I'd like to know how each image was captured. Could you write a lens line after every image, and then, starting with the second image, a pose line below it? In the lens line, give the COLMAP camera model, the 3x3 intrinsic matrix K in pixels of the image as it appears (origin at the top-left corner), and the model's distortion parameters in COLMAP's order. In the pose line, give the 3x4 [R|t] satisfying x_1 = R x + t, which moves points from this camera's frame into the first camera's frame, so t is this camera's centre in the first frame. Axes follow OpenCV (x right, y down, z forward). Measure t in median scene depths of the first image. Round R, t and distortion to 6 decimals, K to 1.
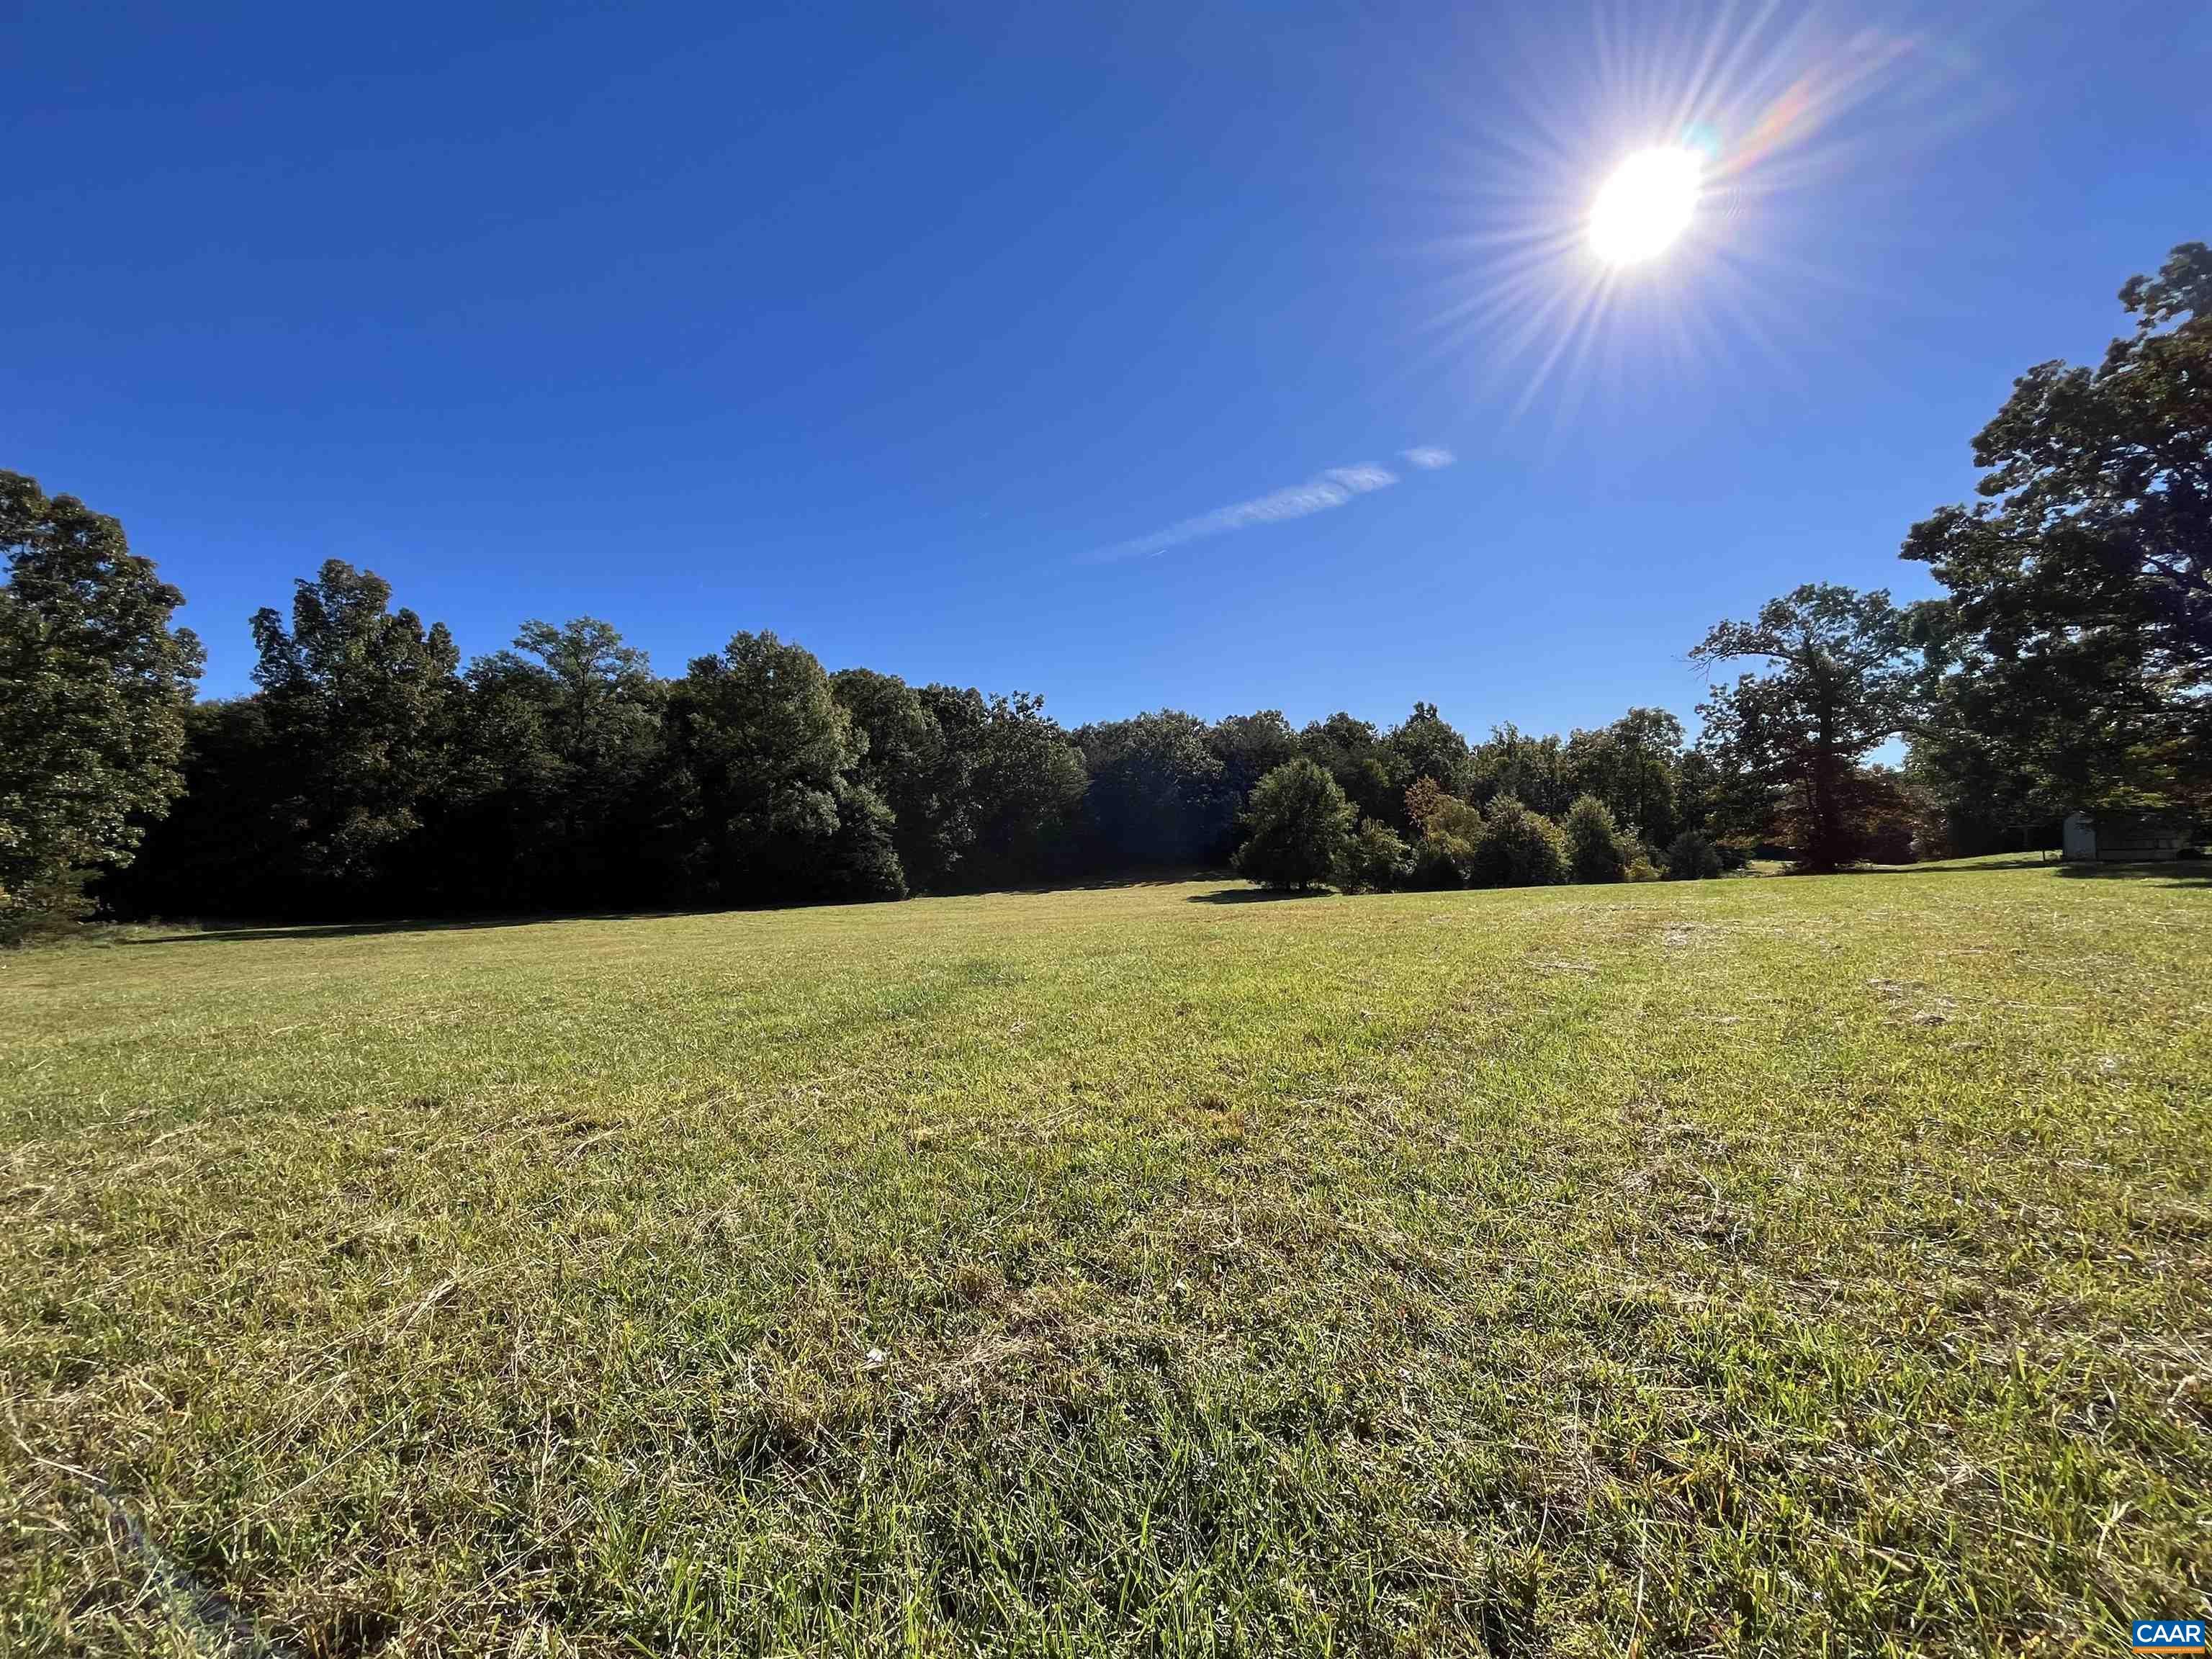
lens RADIAL K [[892.8, 0, 1106.1], [0, 892.8, 843.9], [0, 0, 1]] dist [-0.012675, 0.000006]
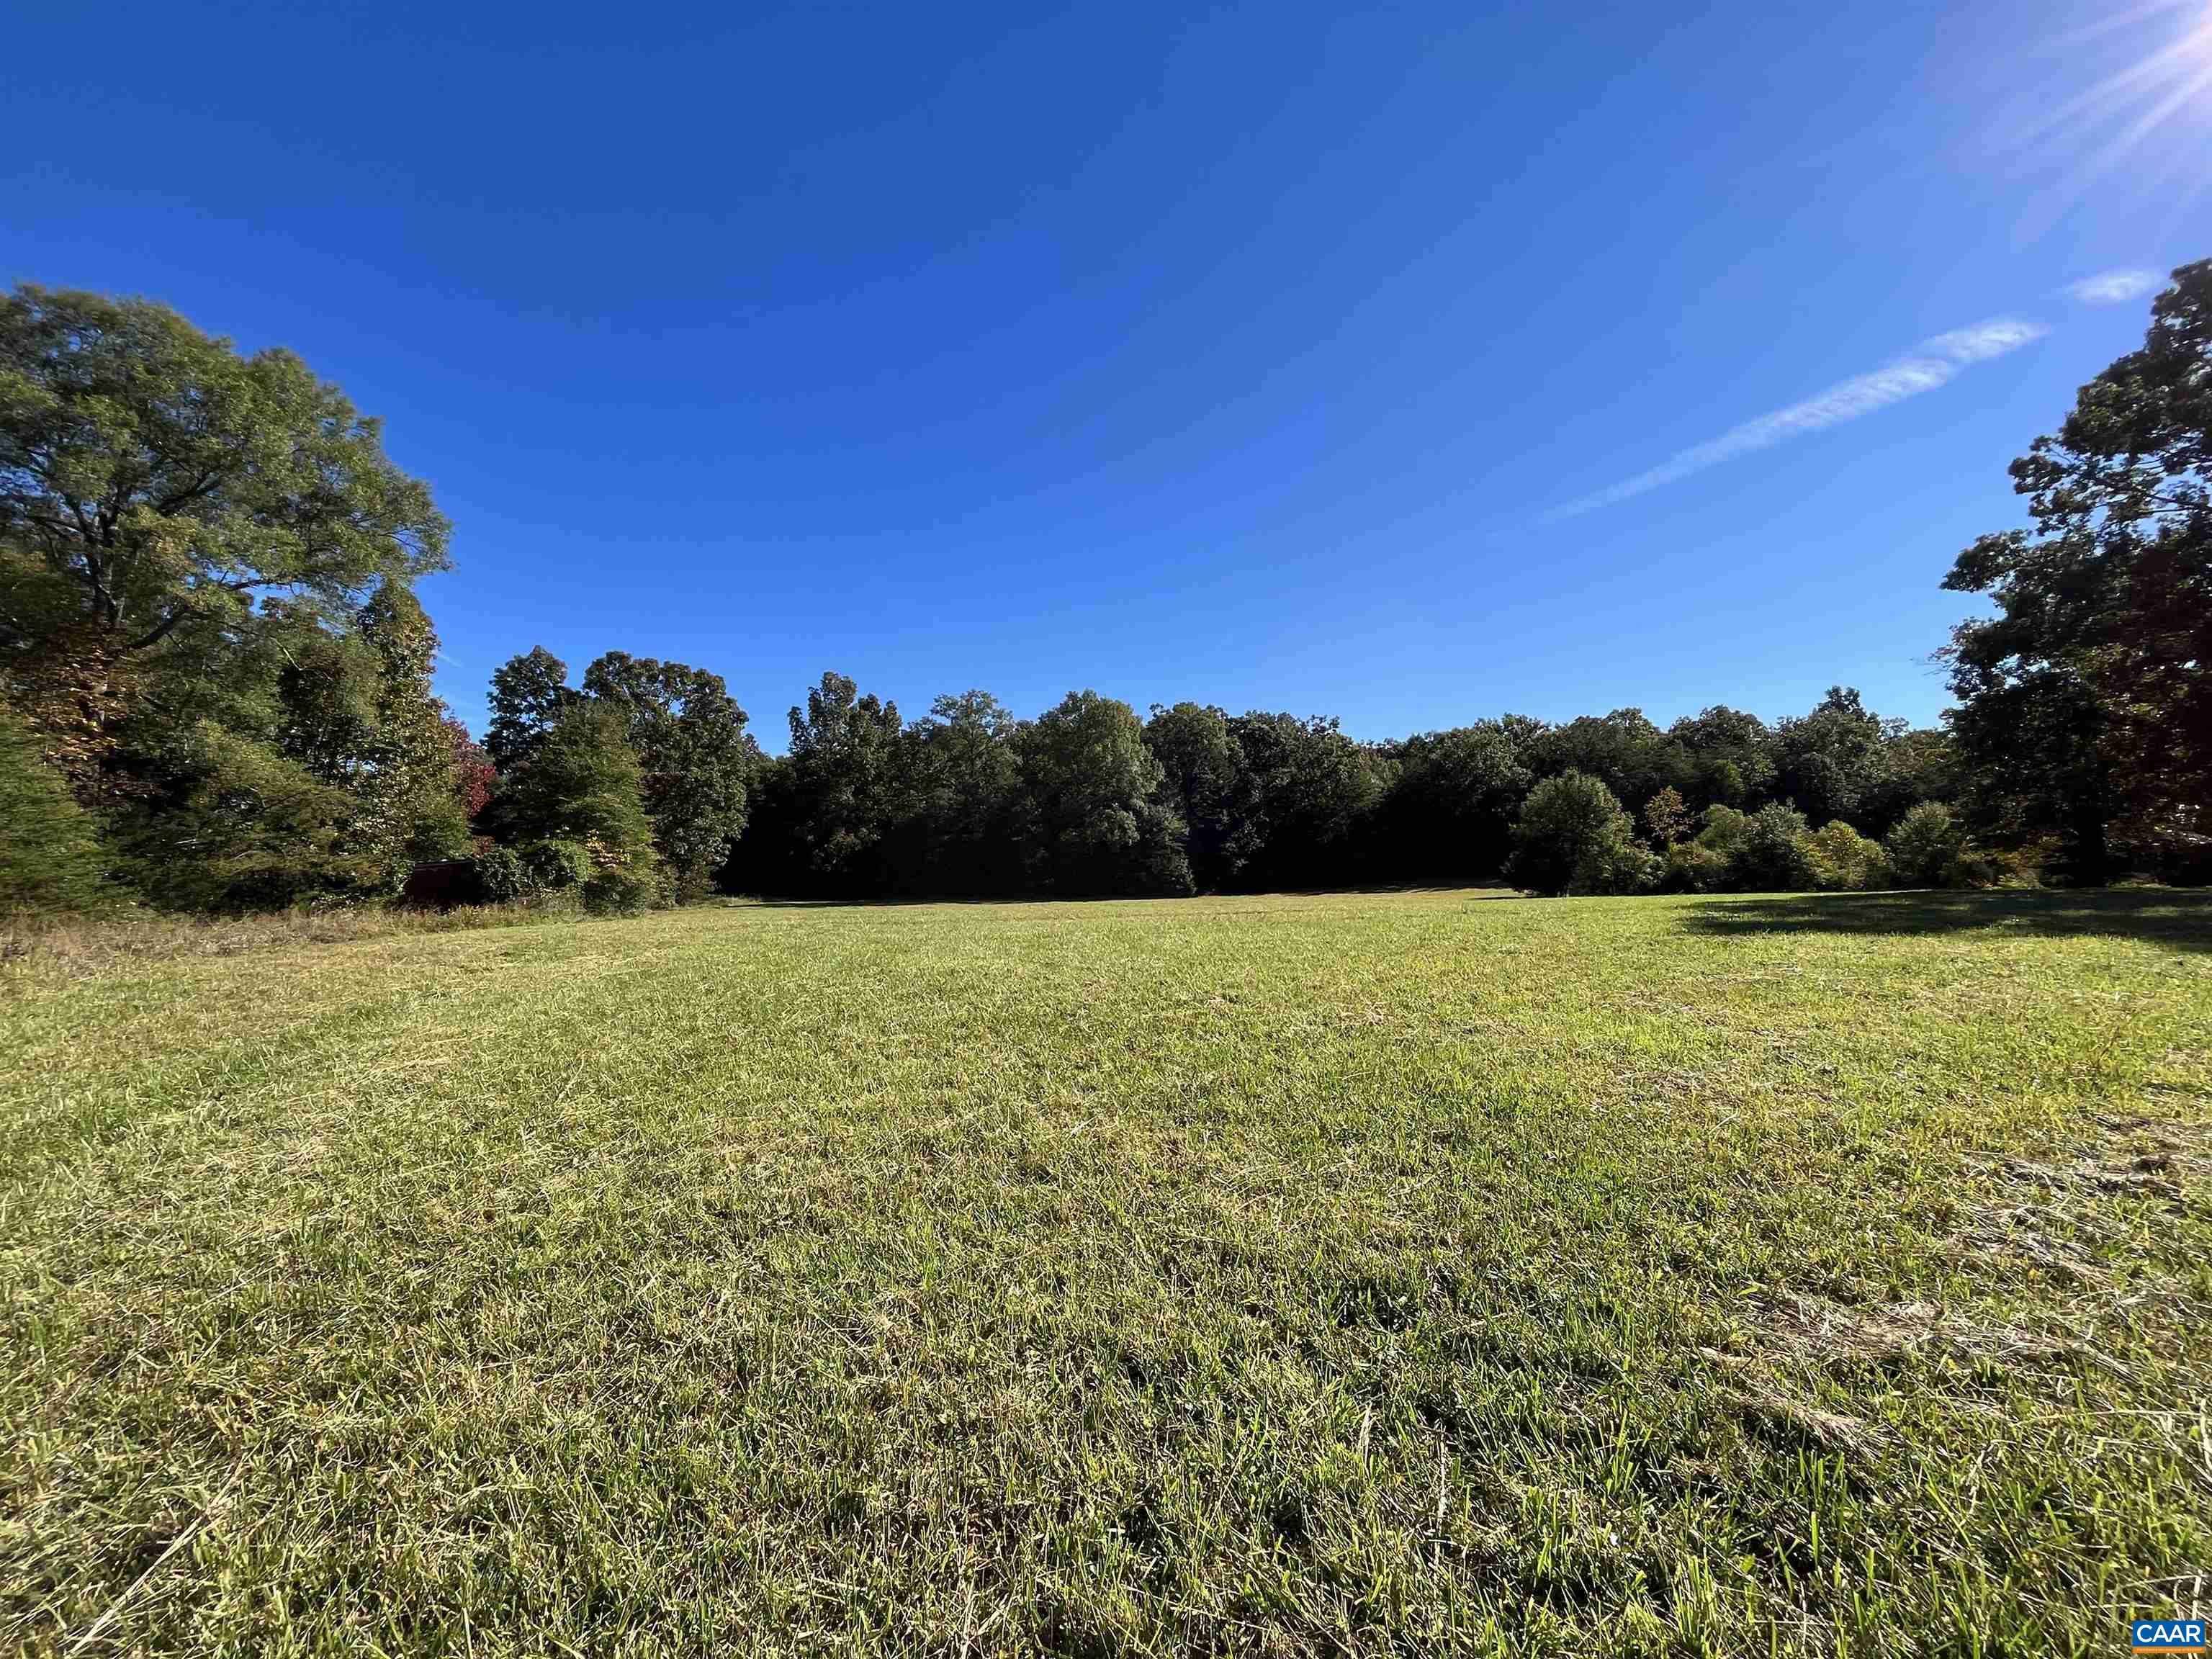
lens RADIAL K [[892.8, 0, 1106.1], [0, 892.8, 843.9], [0, 0, 1]] dist [-0.012675, 0.000006]
pose [[0.895301, 0.002971, -0.445452, 0.228940], [-0.003698, 0.999993, -0.000761, -0.010090], [0.445446, 0.002329, 0.895306, -0.168225]]
